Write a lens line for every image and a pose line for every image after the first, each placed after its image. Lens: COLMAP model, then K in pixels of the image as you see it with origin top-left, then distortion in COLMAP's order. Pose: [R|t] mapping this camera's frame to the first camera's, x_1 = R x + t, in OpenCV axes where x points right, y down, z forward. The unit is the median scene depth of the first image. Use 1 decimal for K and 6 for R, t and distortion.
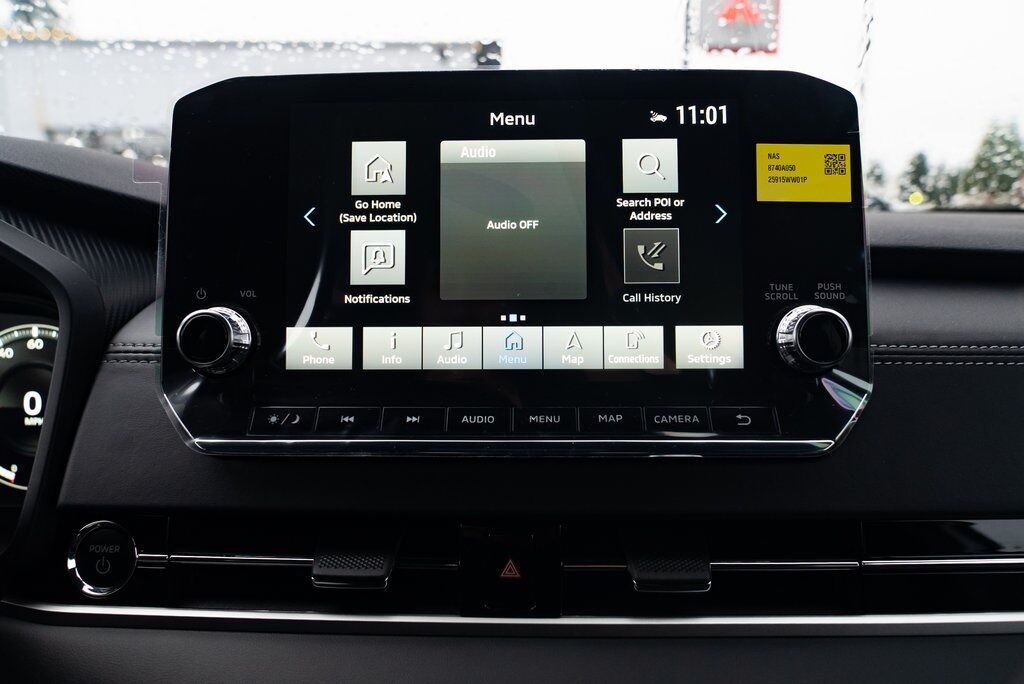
lens RADIAL K [[708.1, 0, 507.7], [0, 708.1, 336.0], [0, 0, 1]] dist [-0.030281, 0.003373]
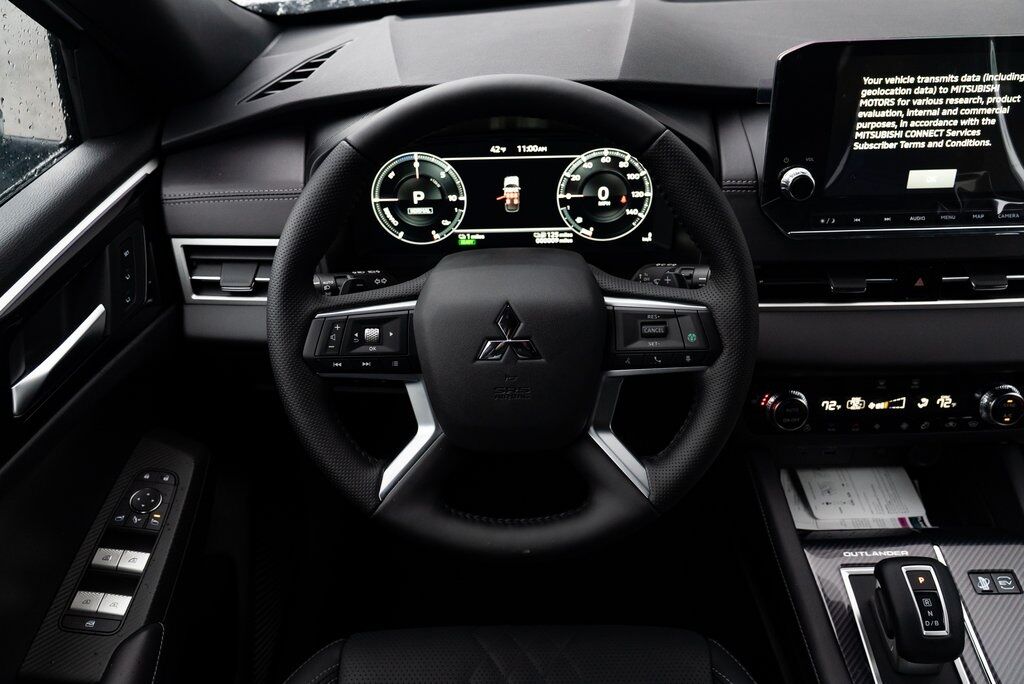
lens RADIAL K [[796.0, 0, 518.1], [0, 796.0, 344.5], [0, 0, 1]] dist [-0.027405, 0.029704]
pose [[0.999316, -0.035196, 0.011357, -1.205822], [0.025787, 0.883244, 0.468205, -0.654680], [-0.026509, -0.467591, 0.883547, -1.195480]]
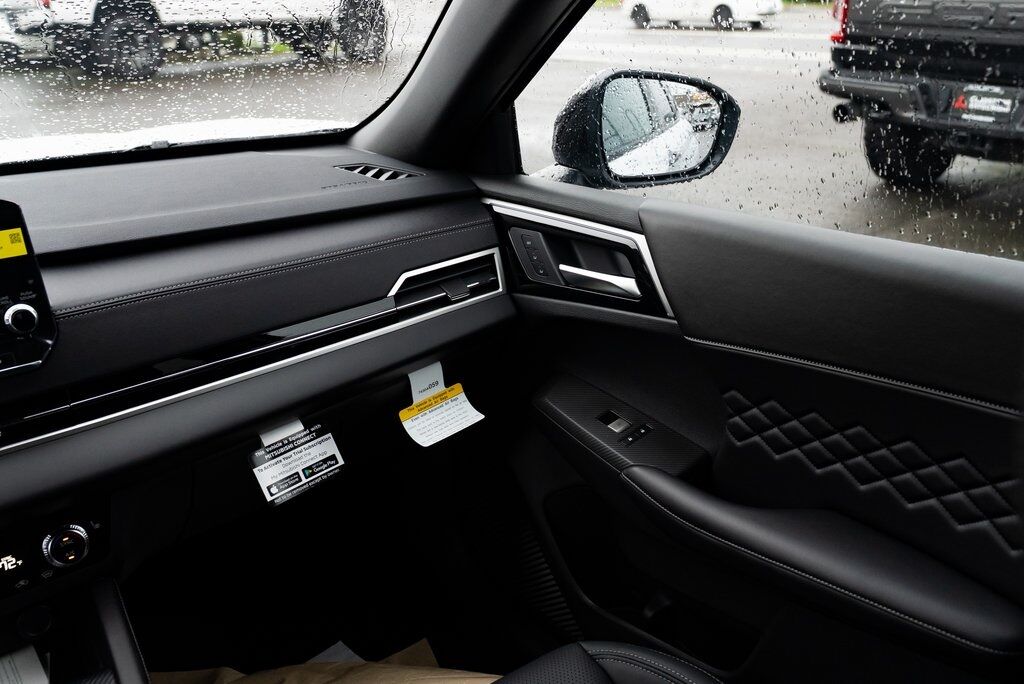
lens RADIAL K [[885.2, 0, 502.1], [0, 885.2, 342.4], [0, 0, 1]] dist [-0.013967, 0.025423]
pose [[0.783693, -0.259414, 0.564384, 0.014318], [0.119967, 0.954720, 0.272244, -0.478447], [-0.609453, -0.145648, 0.779329, -2.027551]]
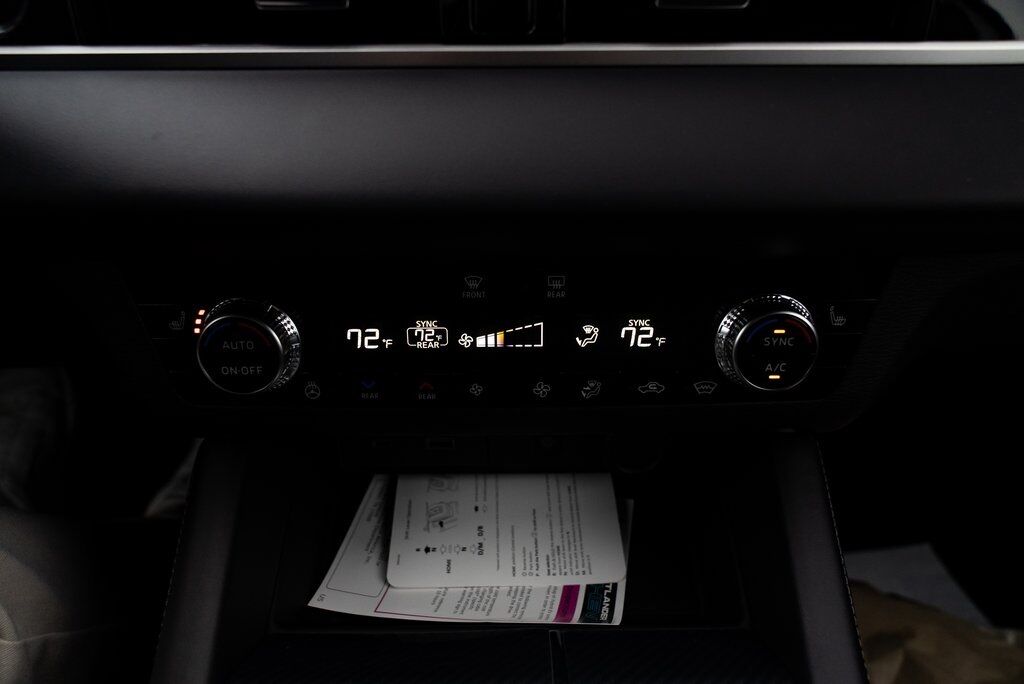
lens RADIAL K [[708.1, 0, 513.3], [0, 708.1, 345.9], [0, 0, 1]] dist [-0.030281, 0.003373]
pose [[0.999536, -0.021449, 0.021627, -0.008719], [0.007639, 0.863861, 0.503672, 0.261018], [-0.029486, -0.503273, 0.863624, 0.093497]]
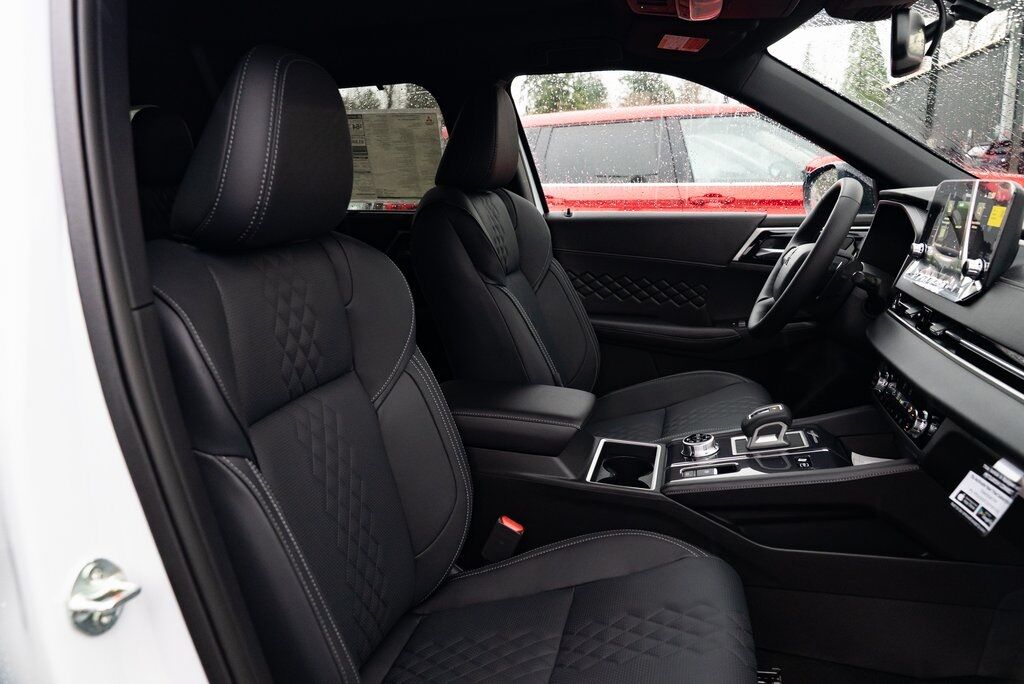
lens RADIAL K [[696.7, 0, 516.8], [0, 696.7, 341.8], [0, 0, 1]] dist [-0.036287, 0.021109]
pose [[-0.233105, 0.217150, -0.947897, 3.653741], [-0.092113, 0.965436, 0.243821, -0.224959], [0.968079, 0.144149, -0.205045, -0.286770]]
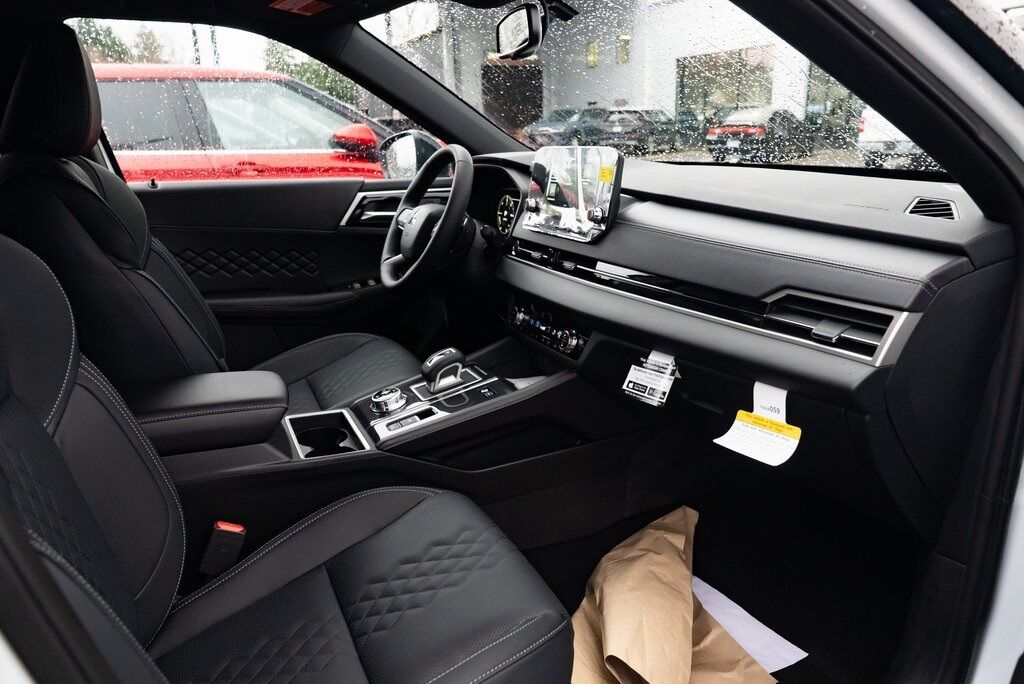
lens RADIAL K [[696.7, 0, 515.6], [0, 696.7, 340.6], [0, 0, 1]] dist [-0.036287, 0.021109]
pose [[0.437450, 0.237860, -0.867214, 3.664076], [-0.090439, 0.971130, 0.220742, -0.125987], [0.894683, -0.018134, 0.446333, -1.163989]]
